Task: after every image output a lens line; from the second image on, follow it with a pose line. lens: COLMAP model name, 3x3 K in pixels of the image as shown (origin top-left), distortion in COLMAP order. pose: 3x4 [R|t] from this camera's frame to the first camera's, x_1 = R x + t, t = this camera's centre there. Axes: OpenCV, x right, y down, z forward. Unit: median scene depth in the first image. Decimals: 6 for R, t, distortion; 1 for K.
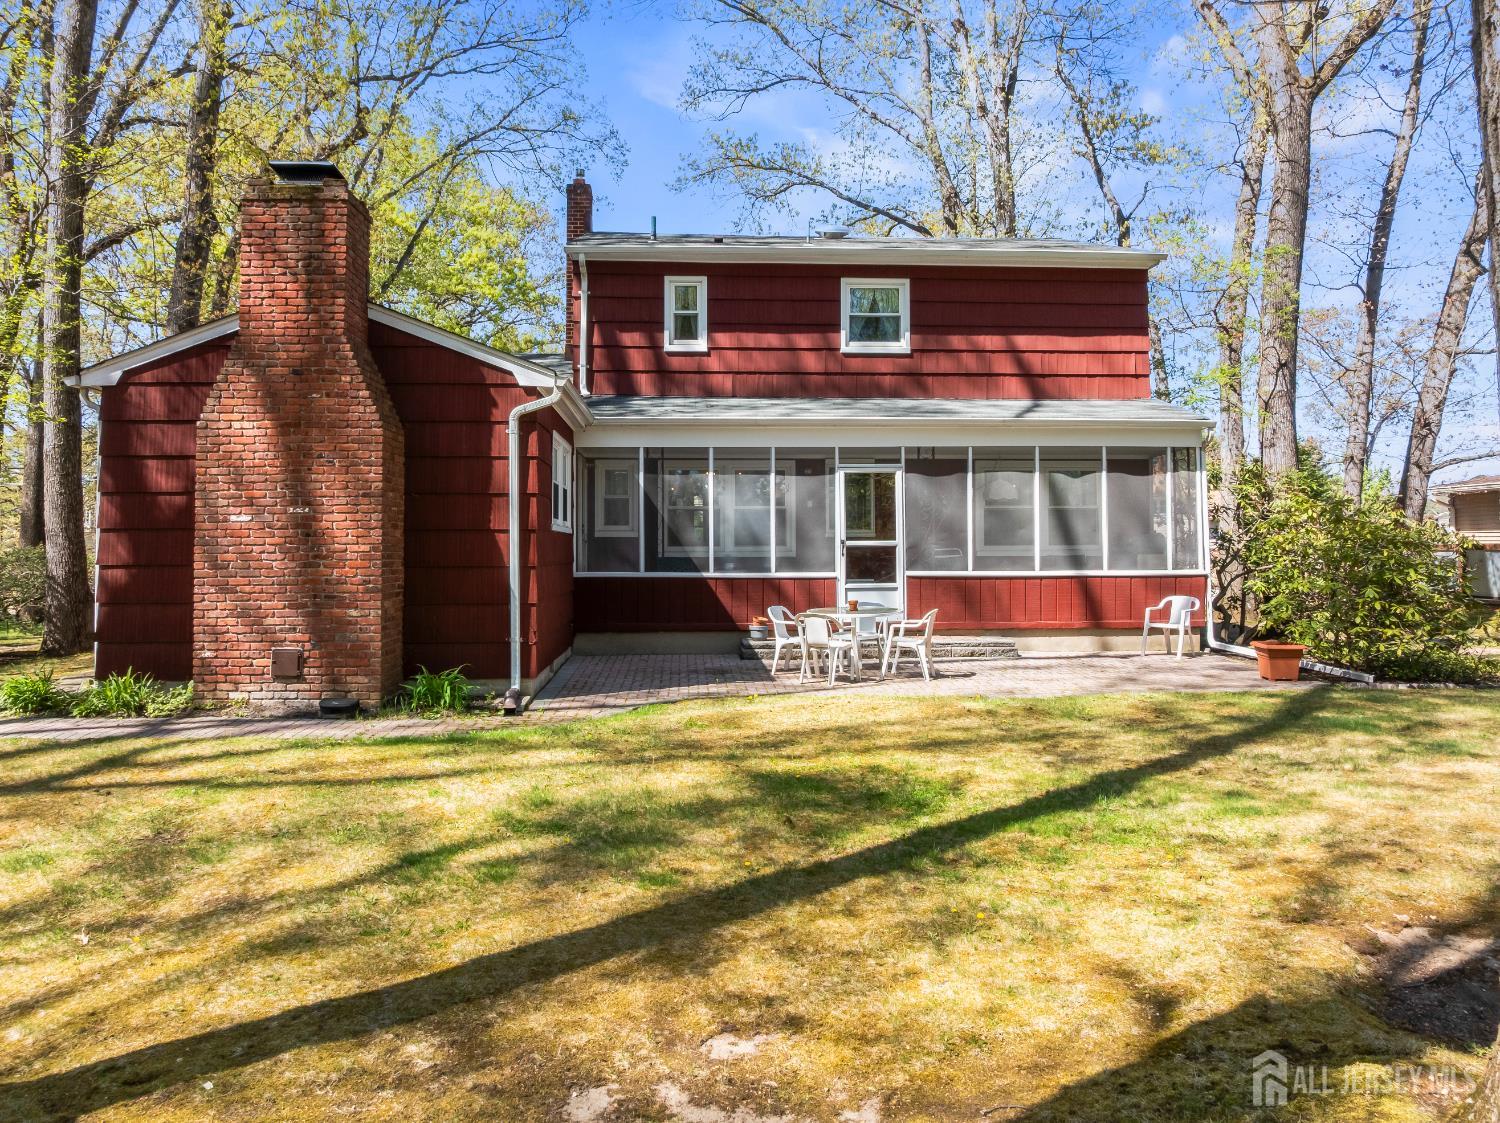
lens RADIAL K [[1067.2, 0, 748.5], [0, 1067.2, 547.1], [0, 0, 1]] dist [-0.046016, 0.005594]
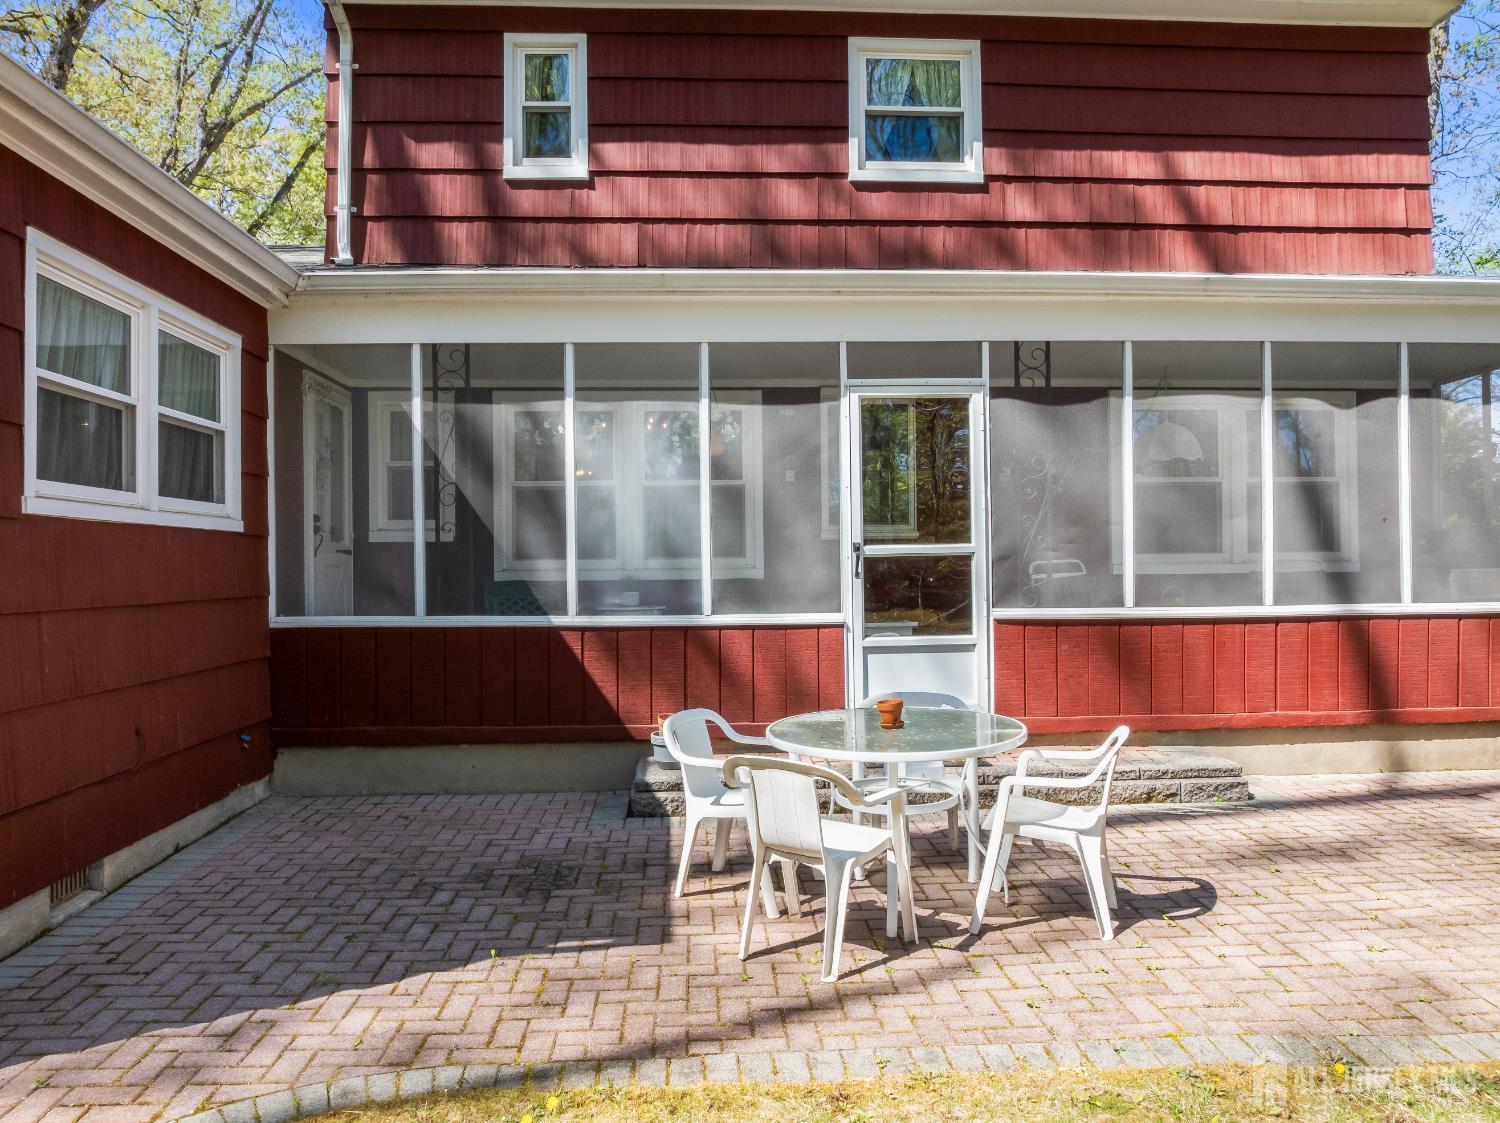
lens RADIAL K [[1067.2, 0, 740.3], [0, 1067.2, 573.0], [0, 0, 1]] dist [-0.046016, 0.005594]
pose [[0.999886, -0.007779, -0.012939, 0.042253], [0.007918, 0.999912, 0.010680, 0.001068], [0.012855, -0.010782, 0.999859, 0.520962]]
